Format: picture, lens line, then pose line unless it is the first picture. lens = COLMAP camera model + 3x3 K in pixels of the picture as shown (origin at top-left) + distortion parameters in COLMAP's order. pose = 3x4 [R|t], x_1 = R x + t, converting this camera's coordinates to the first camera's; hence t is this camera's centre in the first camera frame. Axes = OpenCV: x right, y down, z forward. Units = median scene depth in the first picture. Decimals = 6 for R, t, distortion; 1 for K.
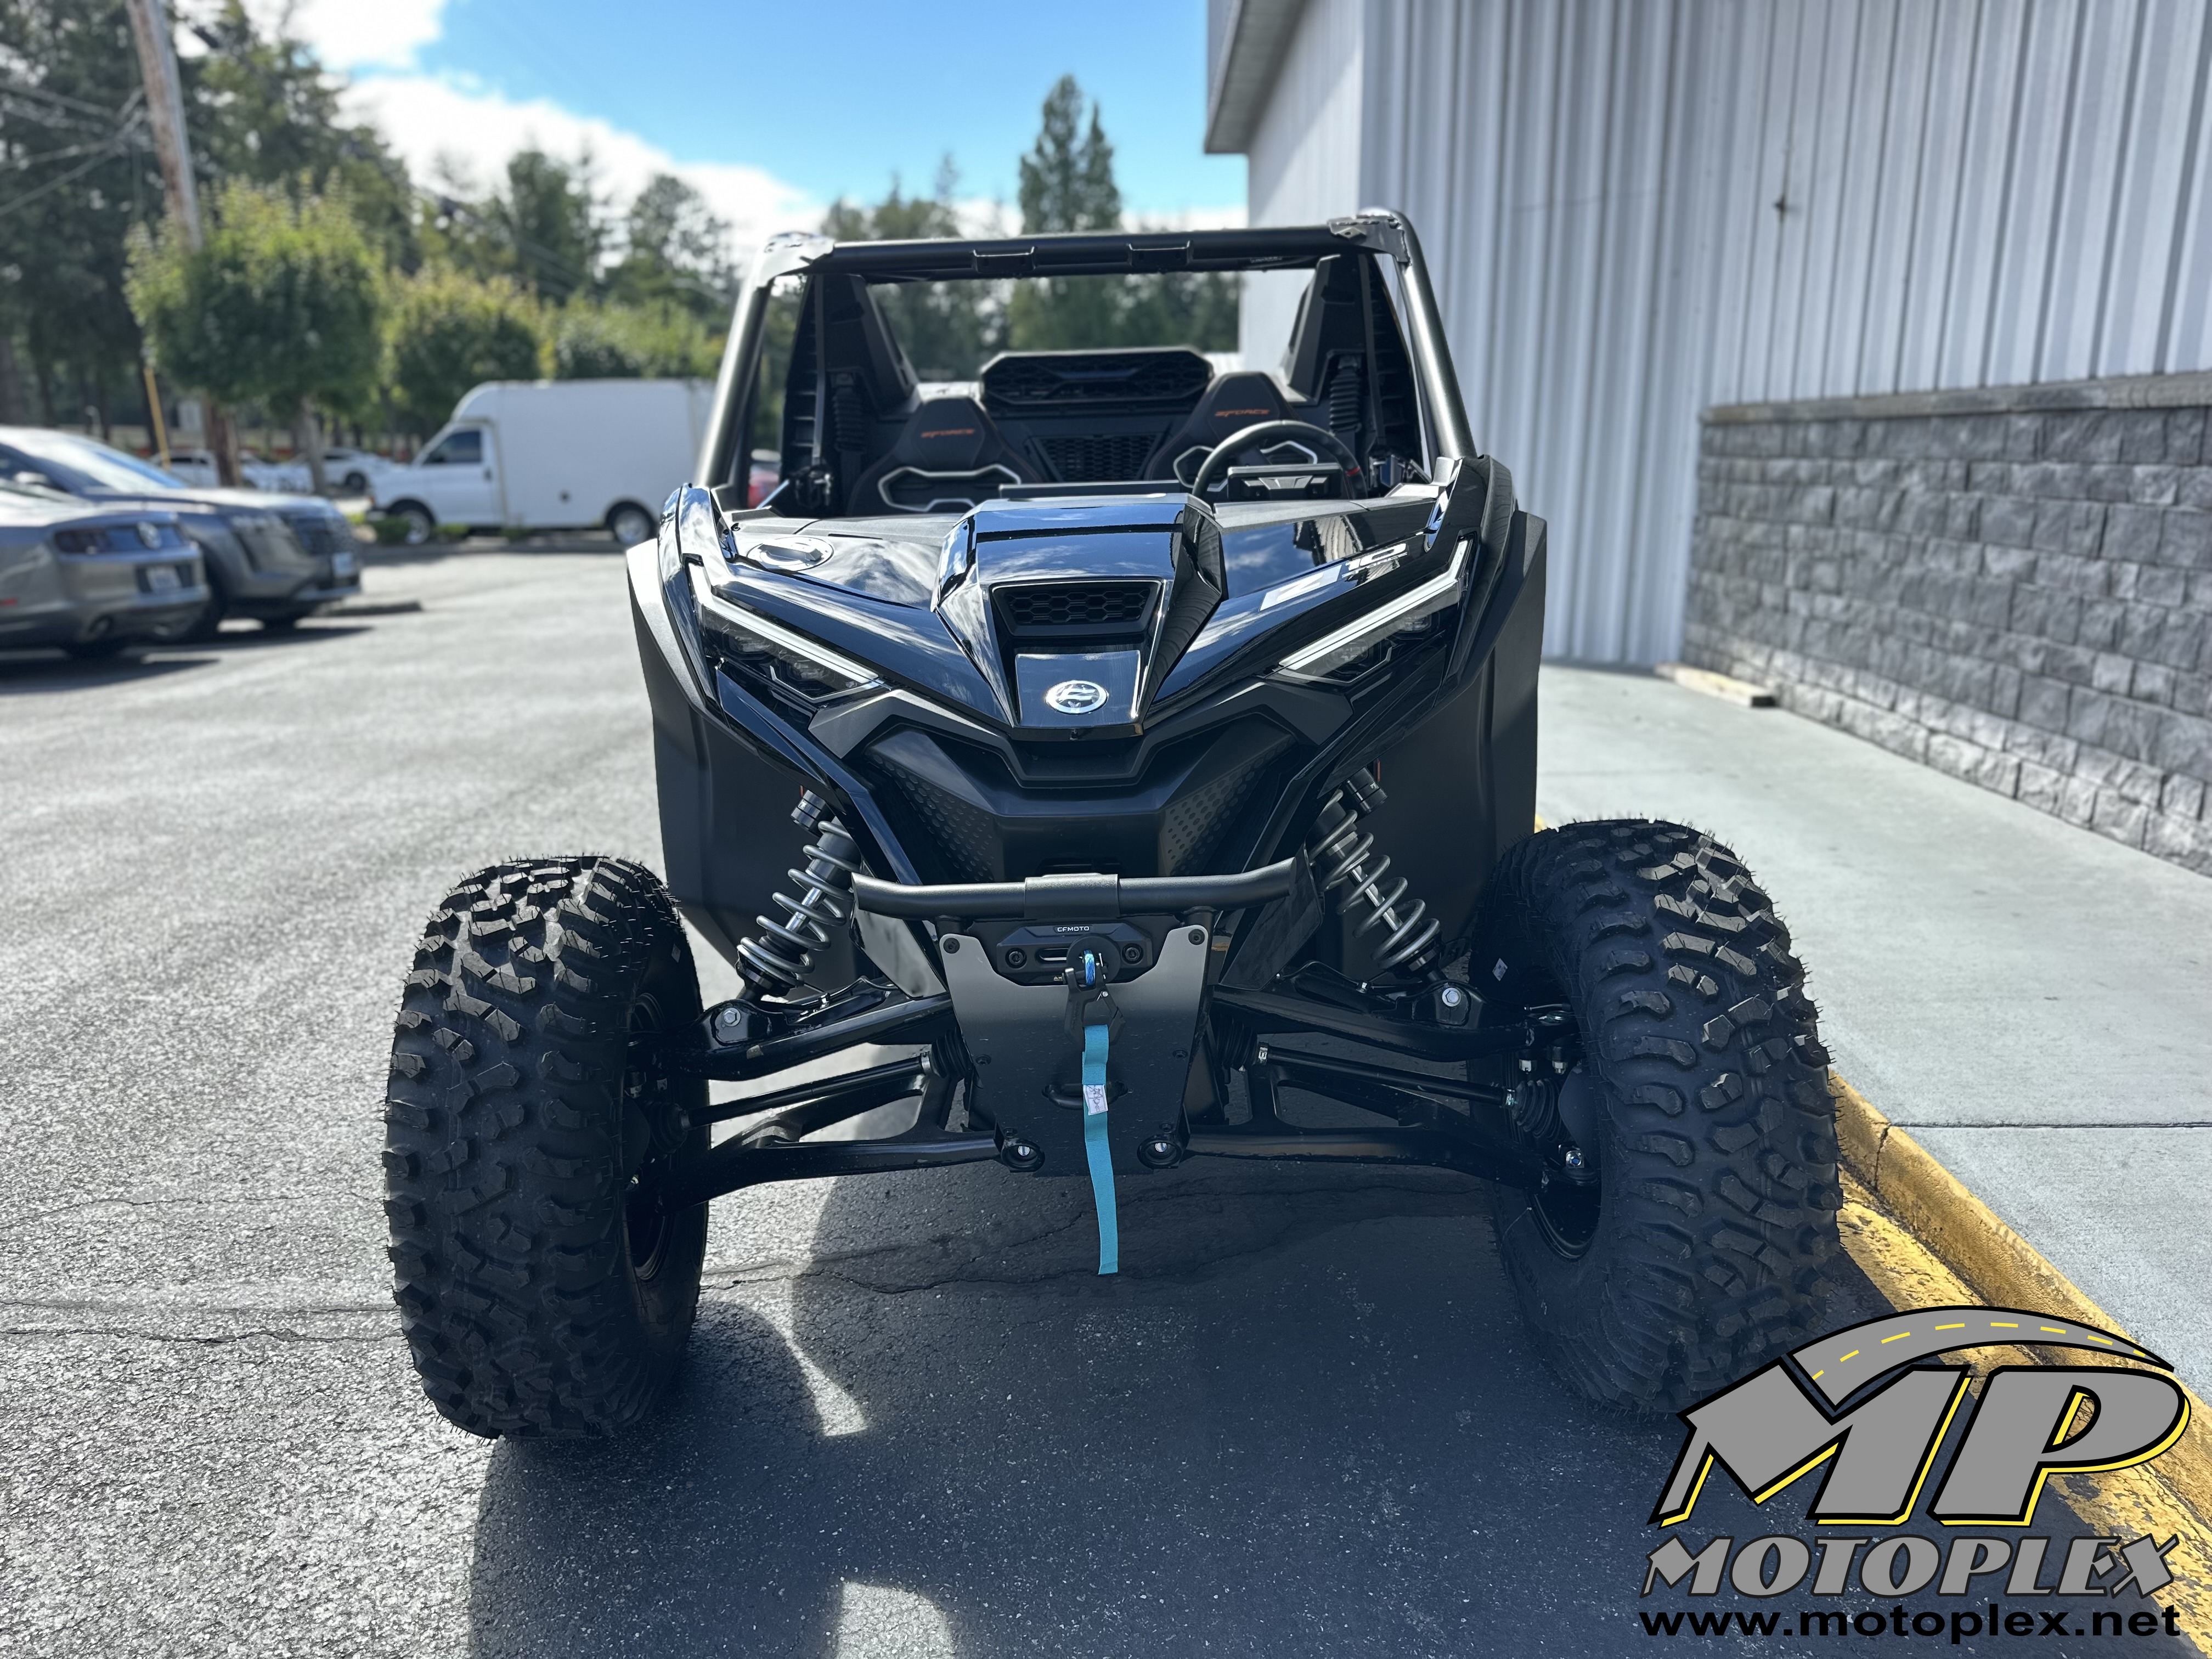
lens RADIAL K [[1567.1, 0, 1033.6], [0, 1567.1, 830.2], [0, 0, 1]] dist [0.033953, -0.047086]
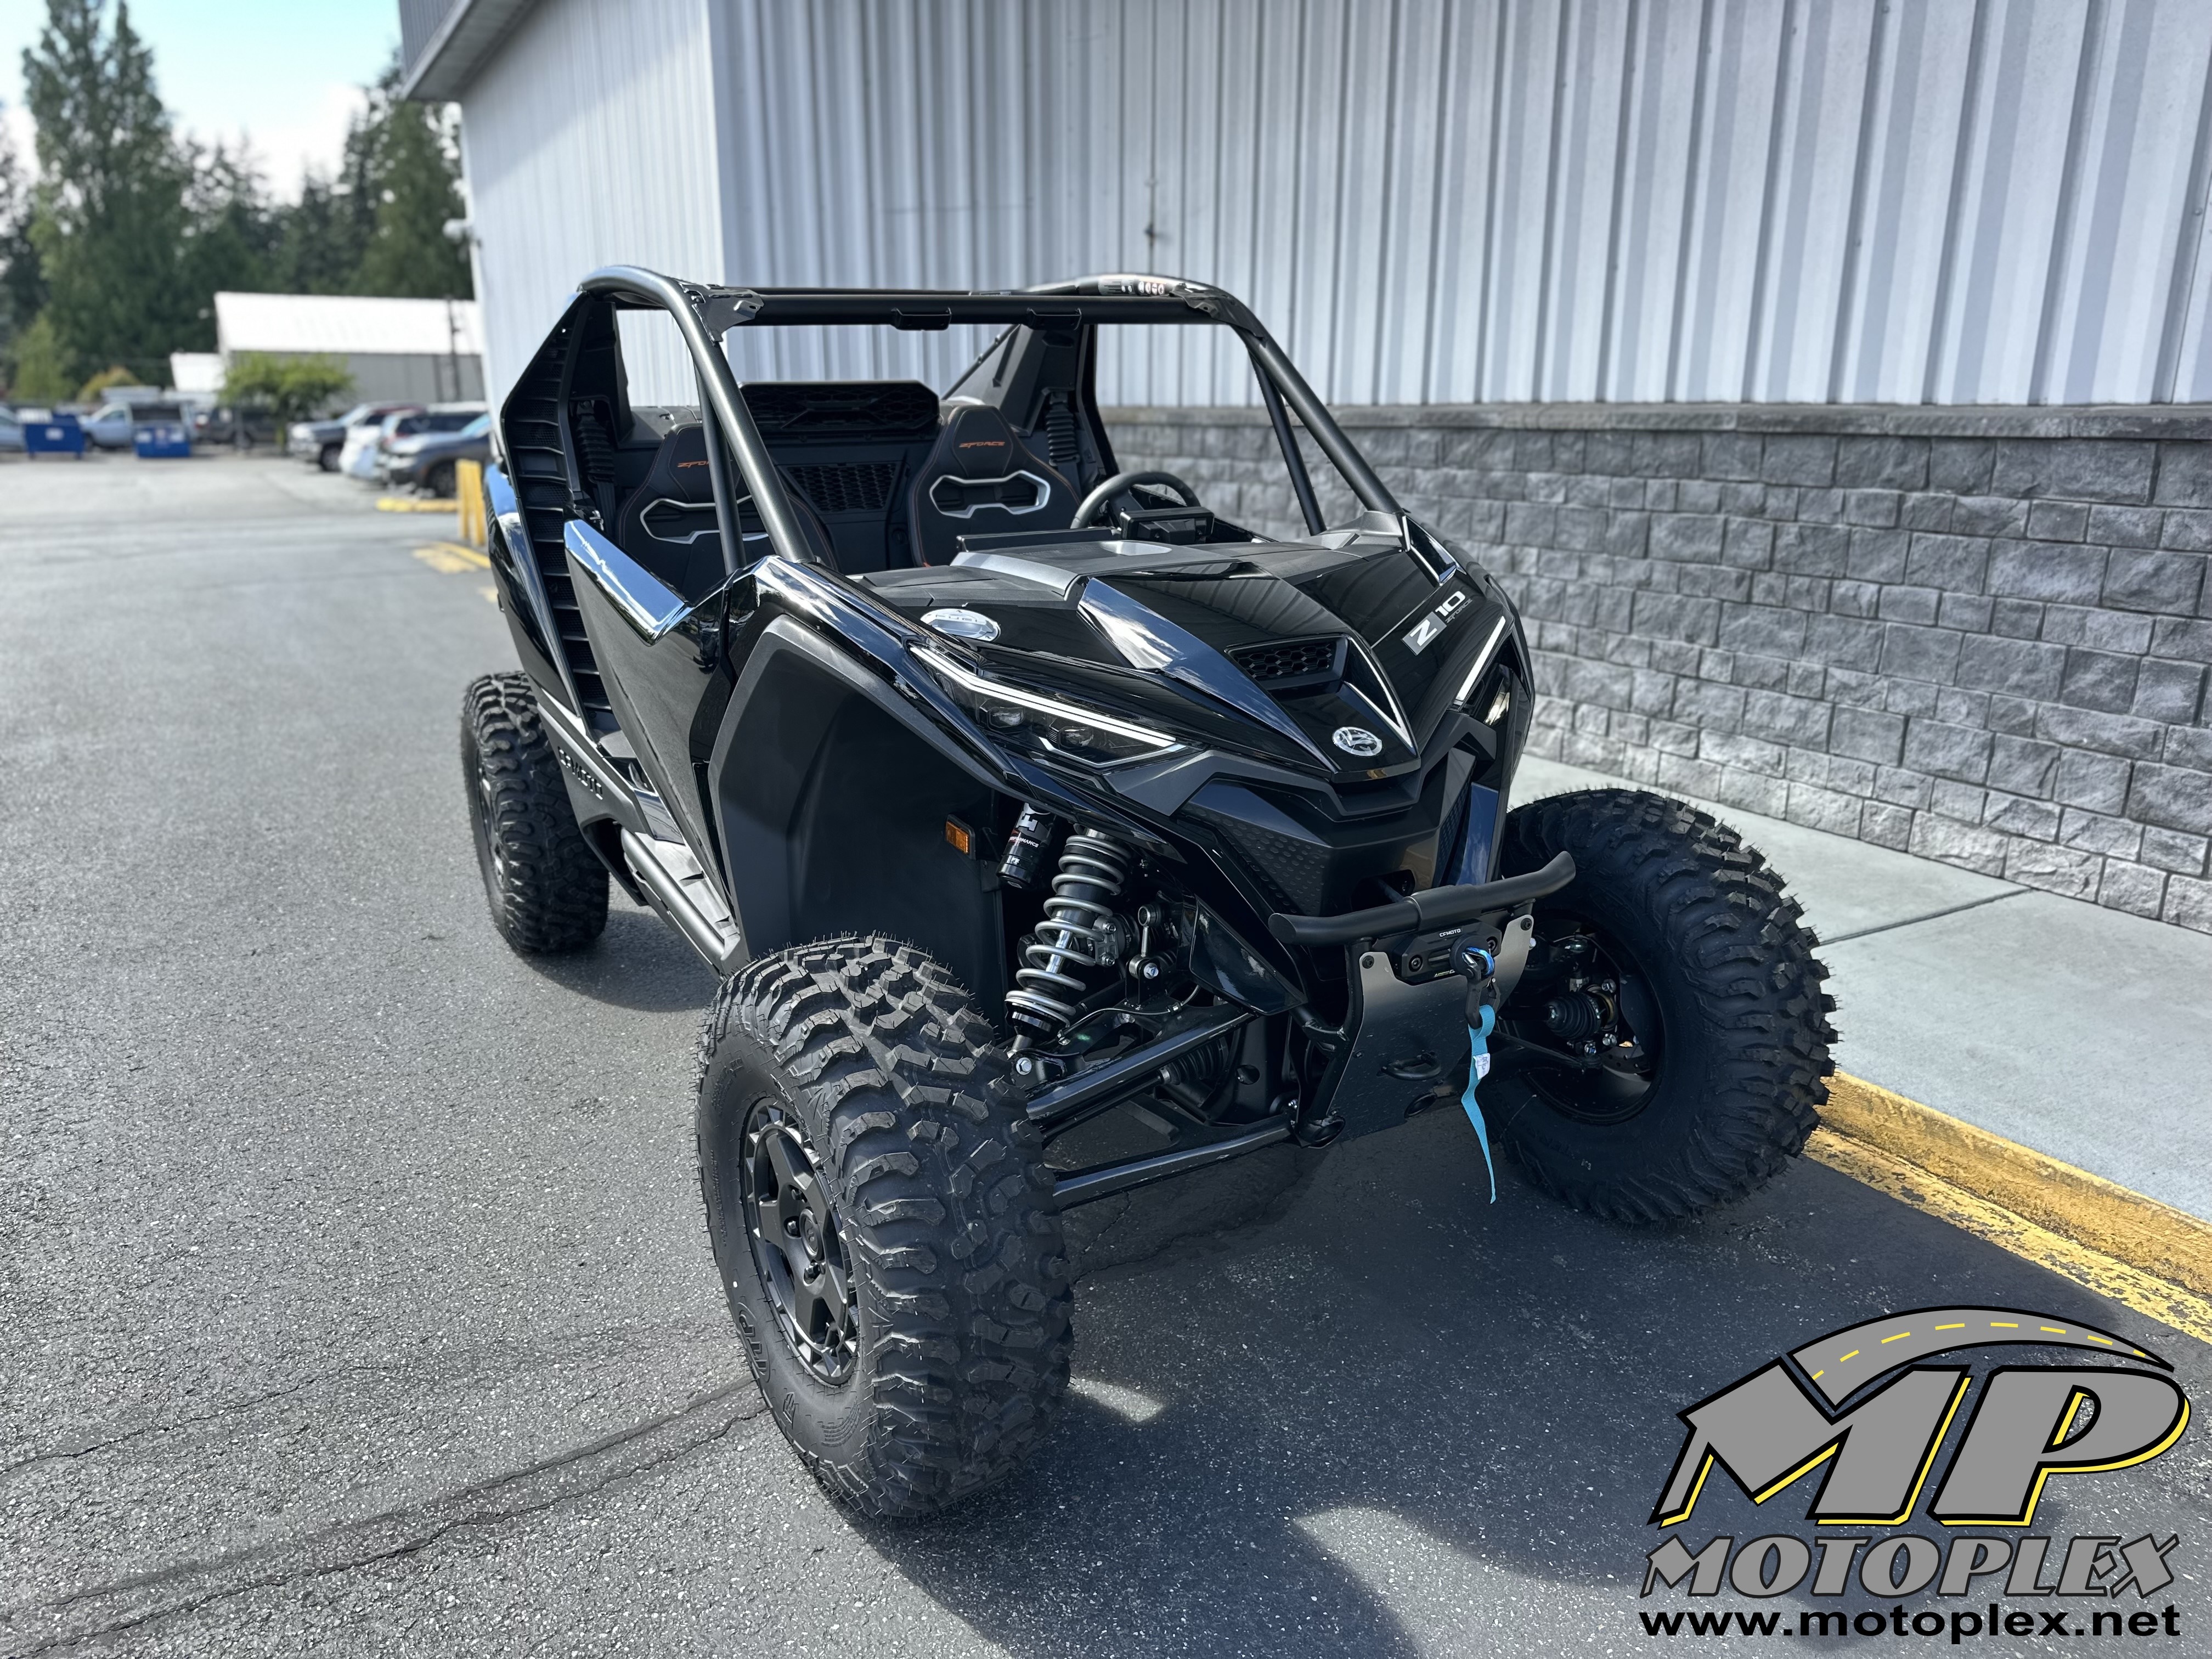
lens RADIAL K [[1567.1, 0, 1068.4], [0, 1567.1, 868.6], [0, 0, 1]] dist [0.033953, -0.047086]
pose [[0.868656, -0.135471, 0.476534, -0.313706], [0.114987, 0.990751, 0.072048, -0.042353], [-0.481887, -0.007789, 0.876199, 0.025830]]
